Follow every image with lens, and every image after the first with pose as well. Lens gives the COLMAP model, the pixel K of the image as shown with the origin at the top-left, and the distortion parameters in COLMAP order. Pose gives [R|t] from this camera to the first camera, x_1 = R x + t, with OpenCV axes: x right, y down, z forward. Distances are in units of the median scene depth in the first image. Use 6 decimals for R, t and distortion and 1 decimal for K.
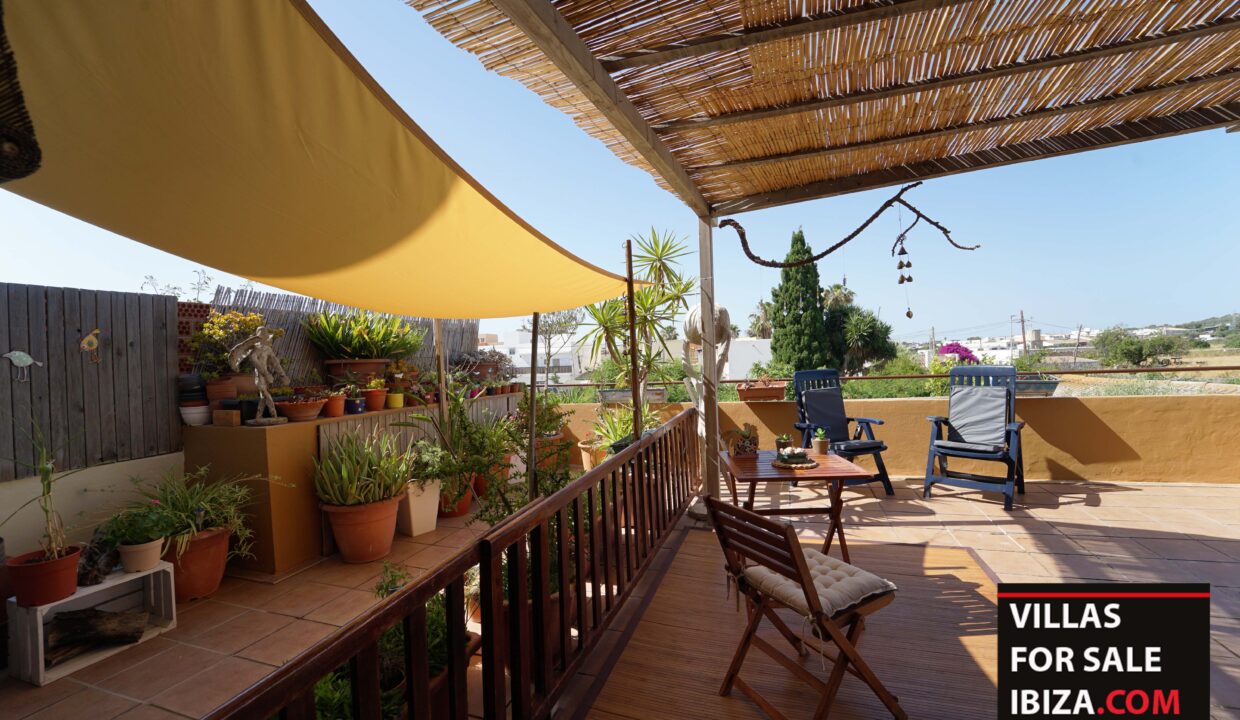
lens RADIAL K [[508.0, 0, 623.5], [0, 508.0, 371.6], [0, 0, 1]] dist [-0.021220, 0.000037]
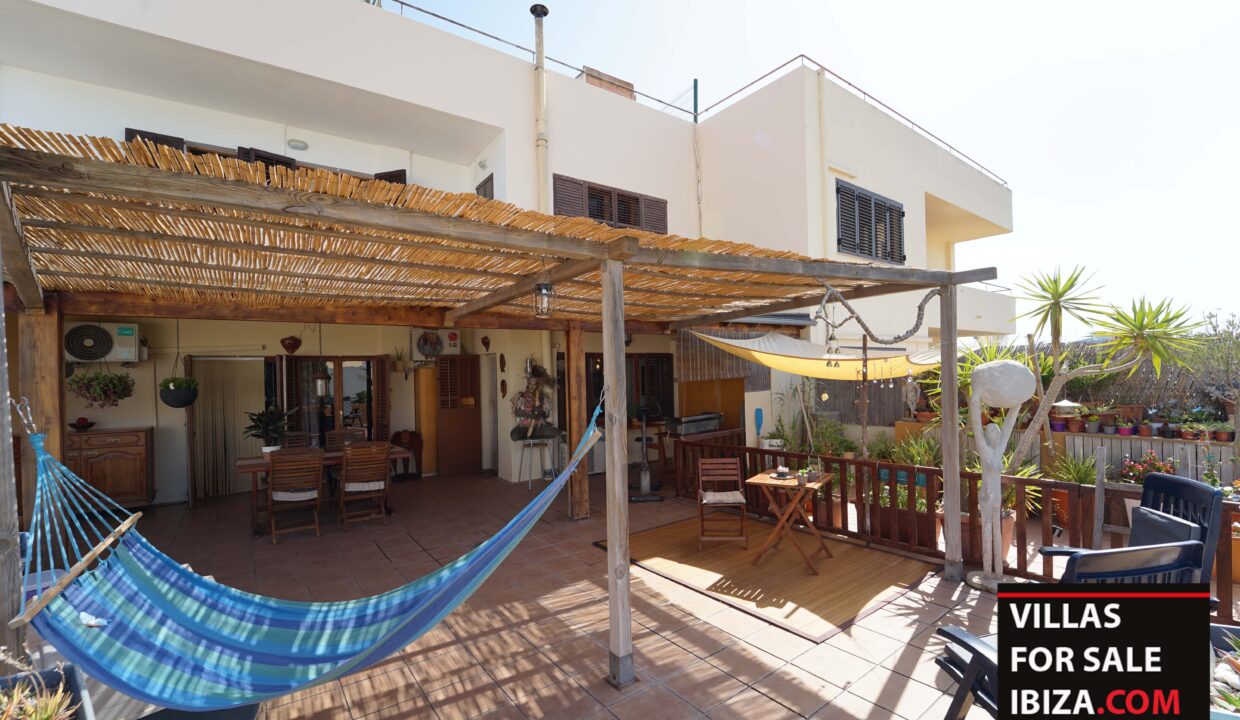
lens RADIAL K [[508.0, 0, 623.5], [0, 508.0, 371.6], [0, 0, 1]] dist [-0.021220, 0.000037]
pose [[-0.571620, 0.053575, -0.818768, 1.281987], [0.025484, 0.998544, 0.047546, -0.176681], [0.820123, 0.006313, -0.572153, 0.948527]]
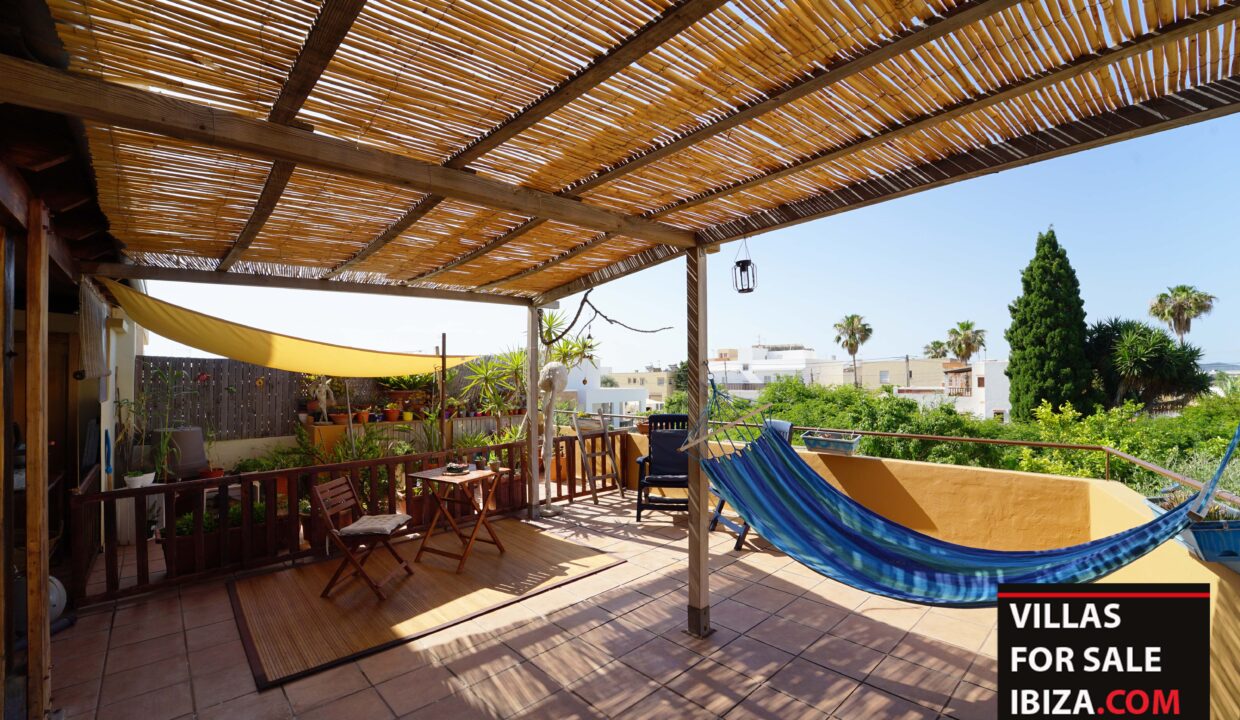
lens RADIAL K [[508.0, 0, 623.5], [0, 508.0, 371.6], [0, 0, 1]] dist [-0.021220, 0.000037]
pose [[0.875937, 0.026550, -0.481695, 0.998983], [-0.038929, 0.999118, -0.015722, -0.093760], [0.480853, 0.032523, 0.876198, -0.141221]]
